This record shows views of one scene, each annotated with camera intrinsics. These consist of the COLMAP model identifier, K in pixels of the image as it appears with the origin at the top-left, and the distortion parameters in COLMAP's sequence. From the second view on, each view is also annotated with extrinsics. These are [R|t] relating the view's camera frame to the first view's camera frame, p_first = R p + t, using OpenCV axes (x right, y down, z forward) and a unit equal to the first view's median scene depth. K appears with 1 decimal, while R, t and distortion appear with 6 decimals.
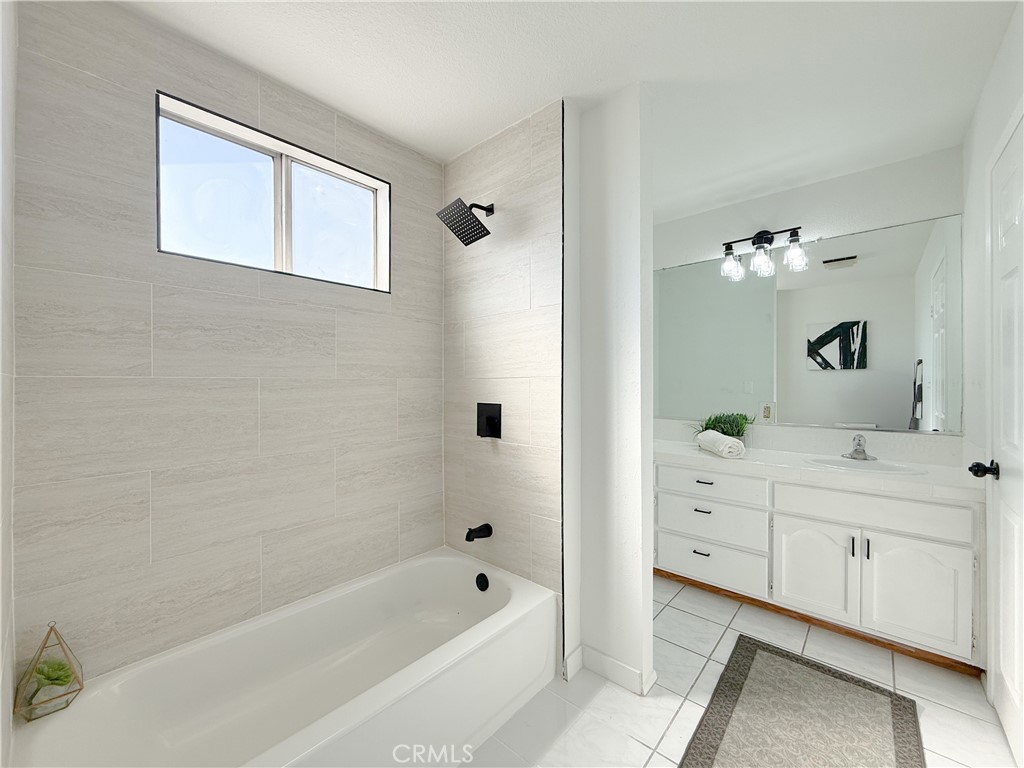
lens RADIAL K [[407.7, 0, 511.2], [0, 407.7, 387.4], [0, 0, 1]] dist [-0.000022, 0.000627]
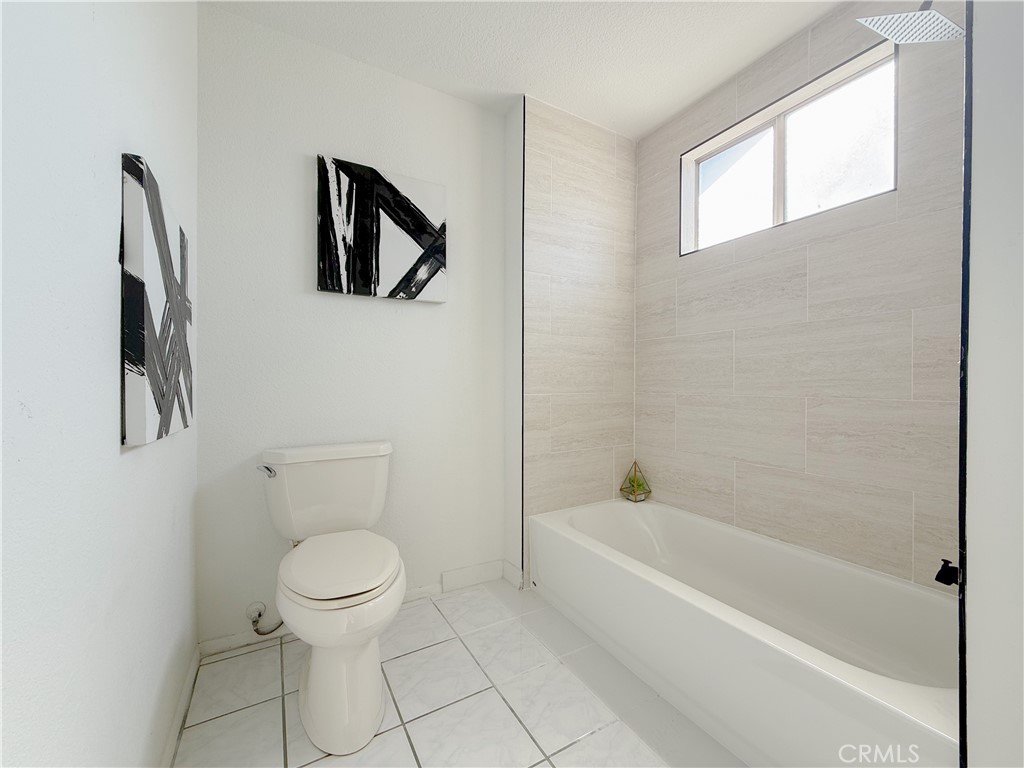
lens RADIAL K [[407.7, 0, 509.7], [0, 407.7, 381.0], [0, 0, 1]] dist [-0.000022, 0.000627]
pose [[-0.310704, 0.006520, -0.950485, 0.692490], [-0.001726, 0.999971, 0.007424, 0.113389], [0.950505, 0.003947, -0.310683, 0.700678]]
